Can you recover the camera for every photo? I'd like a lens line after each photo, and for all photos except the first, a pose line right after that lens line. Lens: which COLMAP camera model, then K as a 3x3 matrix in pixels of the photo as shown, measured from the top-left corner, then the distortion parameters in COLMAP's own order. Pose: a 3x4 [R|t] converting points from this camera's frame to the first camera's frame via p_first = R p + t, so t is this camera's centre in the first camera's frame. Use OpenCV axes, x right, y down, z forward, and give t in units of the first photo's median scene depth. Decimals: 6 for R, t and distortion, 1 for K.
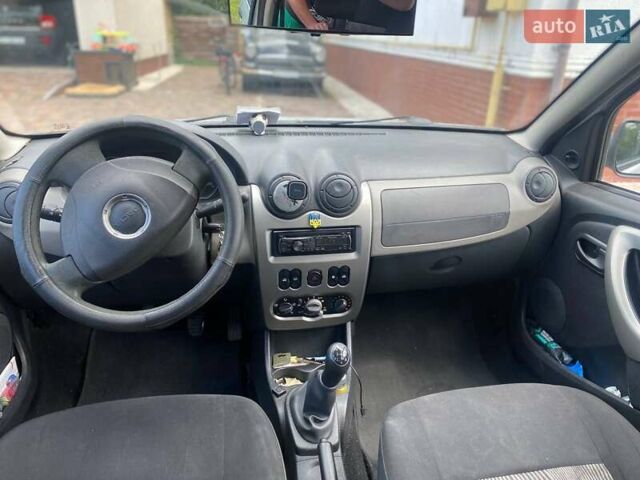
lens RADIAL K [[494.6, 0, 322.1], [0, 494.6, 241.2], [0, 0, 1]] dist [0.010612, -0.001097]
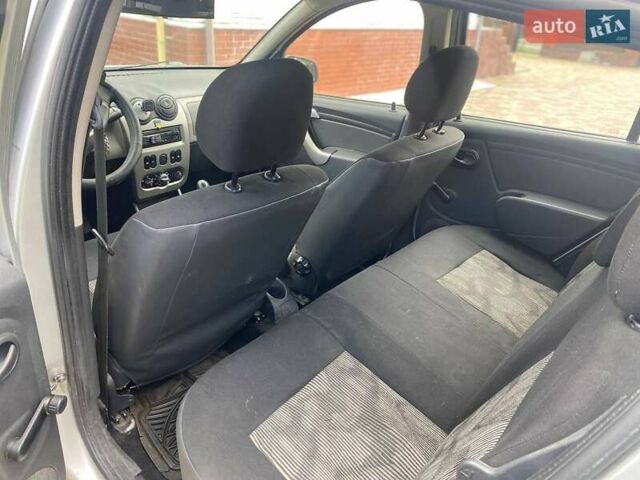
lens RADIAL K [[494.6, 0, 322.1], [0, 494.6, 241.2], [0, 0, 1]] dist [0.010612, -0.001097]
pose [[0.760545, -0.266326, 0.592151, -0.680774], [0.210134, 0.963883, 0.163625, 0.180646], [-0.614341, -0.000013, 0.789040, -0.676108]]
